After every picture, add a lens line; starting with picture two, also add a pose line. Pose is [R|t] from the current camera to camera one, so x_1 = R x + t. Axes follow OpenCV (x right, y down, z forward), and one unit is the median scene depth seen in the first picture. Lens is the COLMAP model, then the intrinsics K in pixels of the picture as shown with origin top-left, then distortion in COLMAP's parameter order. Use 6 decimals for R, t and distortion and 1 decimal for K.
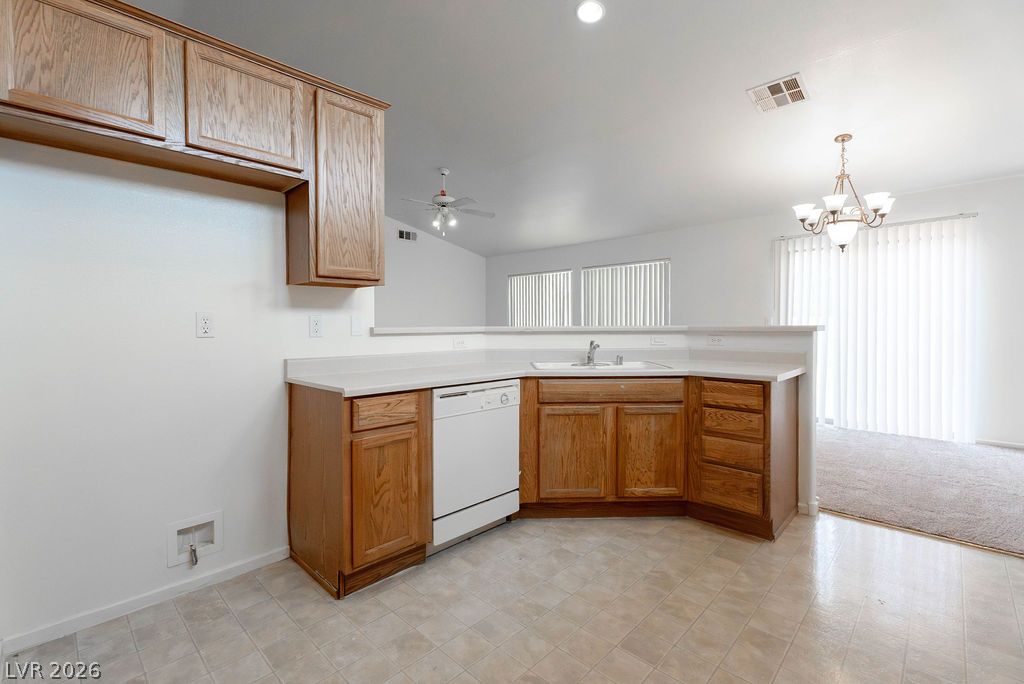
lens RADIAL K [[455.8, 0, 507.9], [0, 455.8, 331.5], [0, 0, 1]] dist [0.000217, -0.000031]
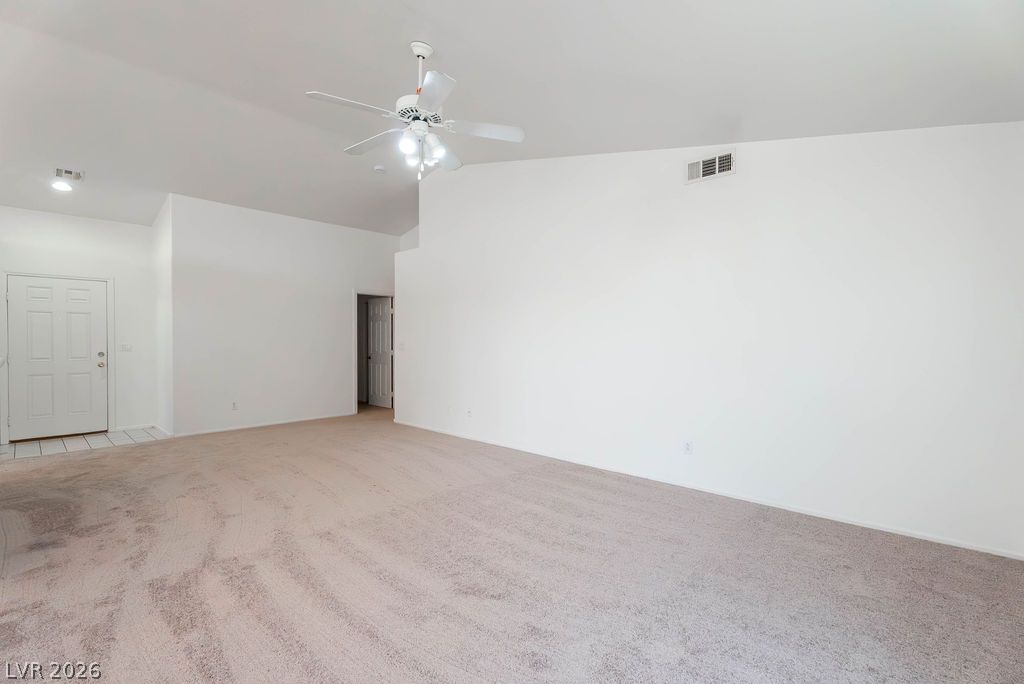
lens RADIAL K [[458.1, 0, 508.8], [0, 458.1, 334.4], [0, 0, 1]] dist [0.001508, -0.000071]
pose [[0.013489, -0.011475, -0.999843, 0.759390], [-0.016397, 0.999797, -0.011696, -0.066913], [0.999775, 0.016552, 0.013298, 2.261630]]
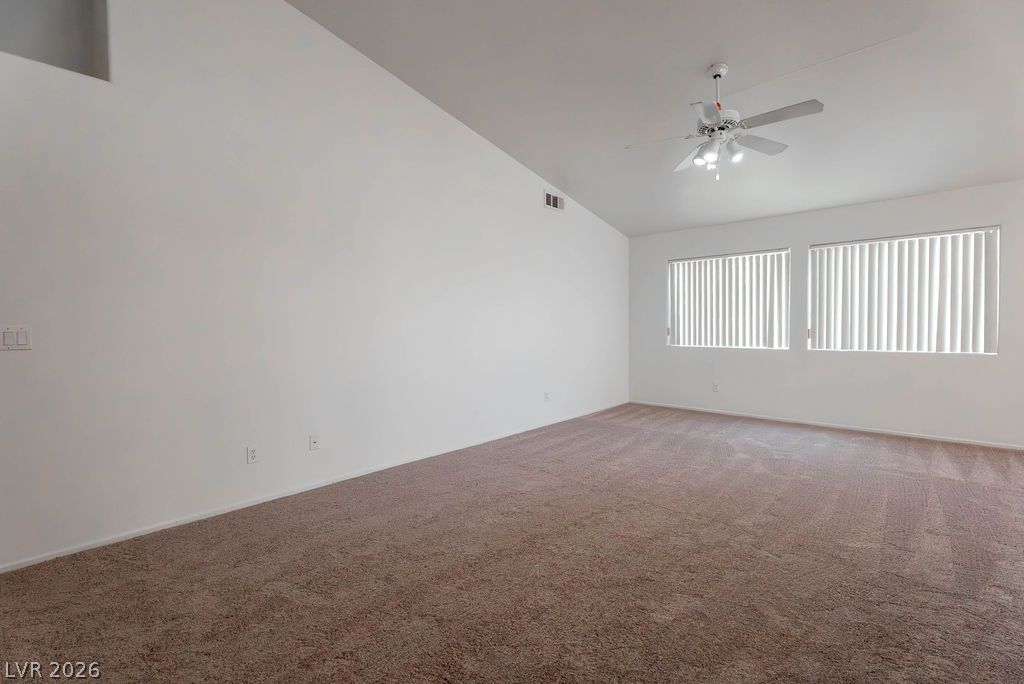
lens RADIAL K [[456.3, 0, 510.4], [0, 456.3, 339.4], [0, 0, 1]] dist [0.000498, -0.000595]
pose [[0.999747, -0.007243, 0.021296, -0.880906], [0.006912, 0.999854, 0.015602, -0.025506], [-0.021406, -0.015451, 0.999651, 0.839295]]
